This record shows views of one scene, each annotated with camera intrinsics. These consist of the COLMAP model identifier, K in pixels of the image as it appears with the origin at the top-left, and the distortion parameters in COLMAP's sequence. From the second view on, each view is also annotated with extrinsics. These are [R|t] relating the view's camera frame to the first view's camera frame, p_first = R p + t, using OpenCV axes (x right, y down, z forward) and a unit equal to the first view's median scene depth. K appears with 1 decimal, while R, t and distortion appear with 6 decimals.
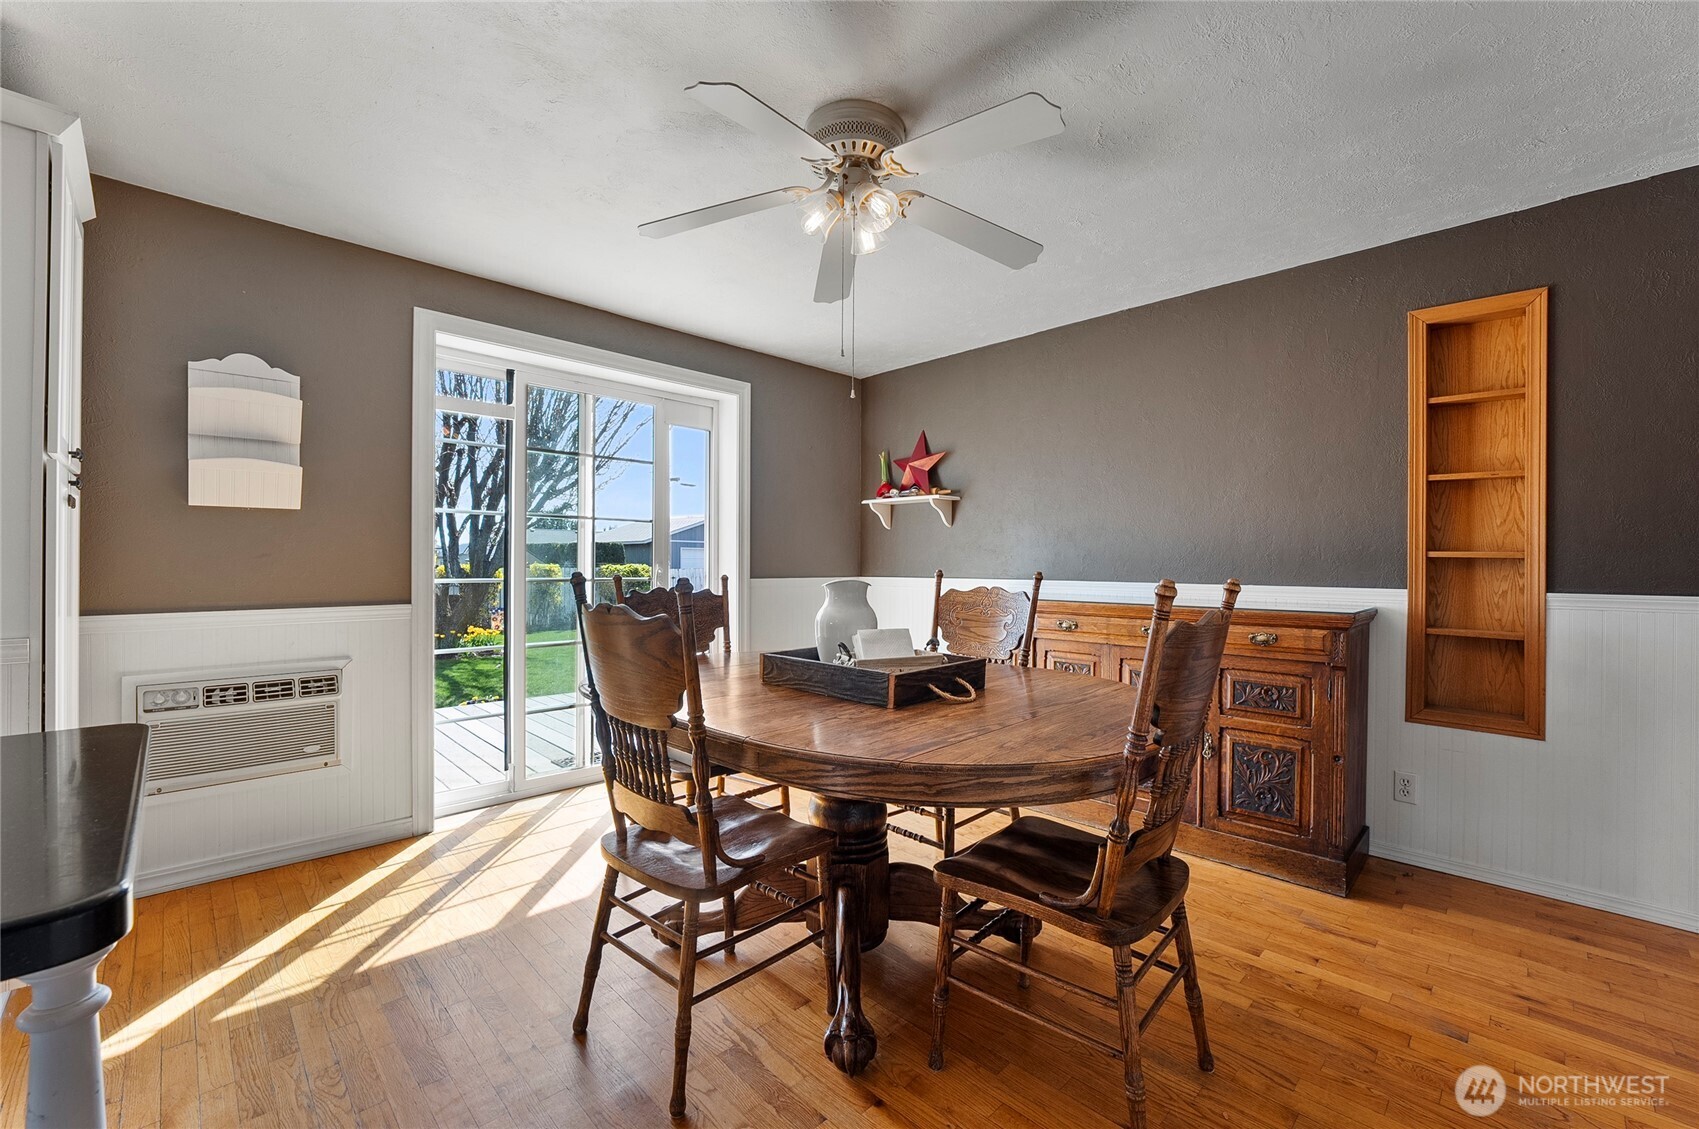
lens RADIAL K [[684.1, 0, 849.5], [0, 684.1, 564.5], [0, 0, 1]] dist [-0.012137, 0.000227]
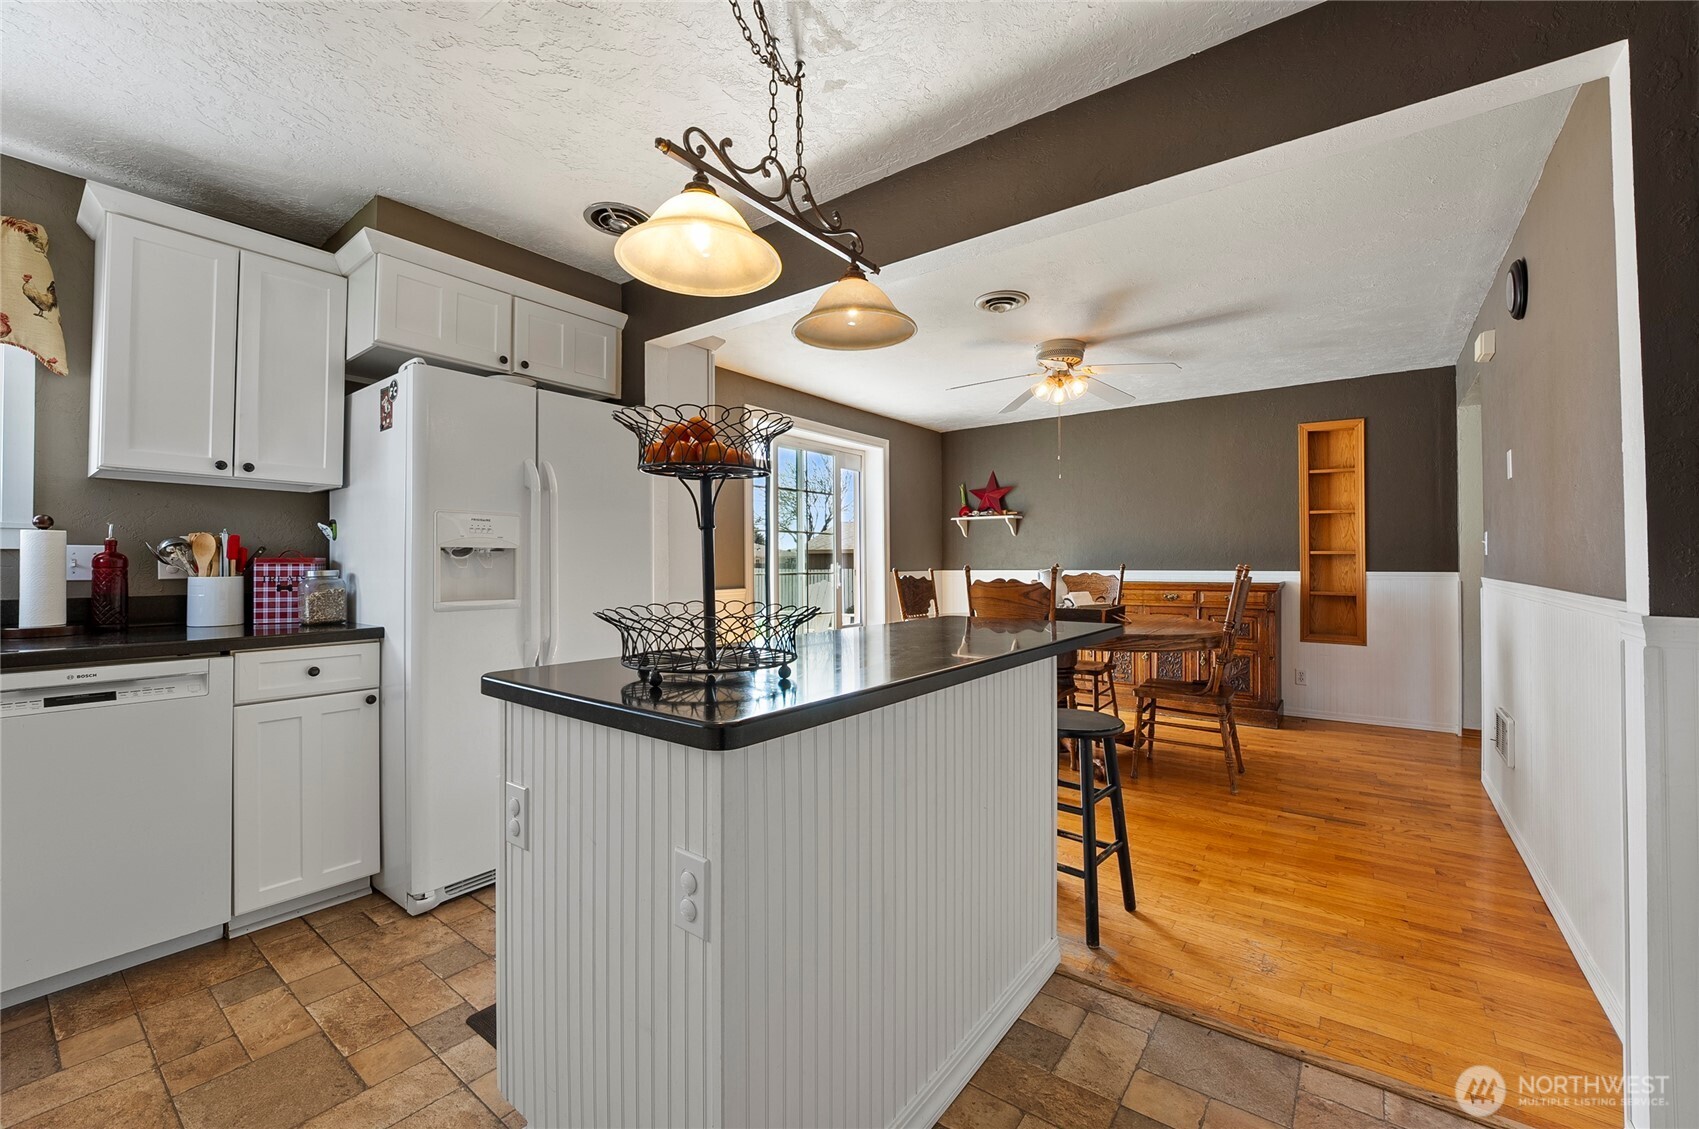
lens RADIAL K [[687.9, 0, 847.3], [0, 687.9, 554.6], [0, 0, 1]] dist [0.000077, -0.000065]
pose [[0.989636, -0.009559, 0.143278, -0.695514], [0.011083, 0.999890, -0.009845, -0.004887], [-0.143168, 0.011331, 0.989633, -0.711069]]
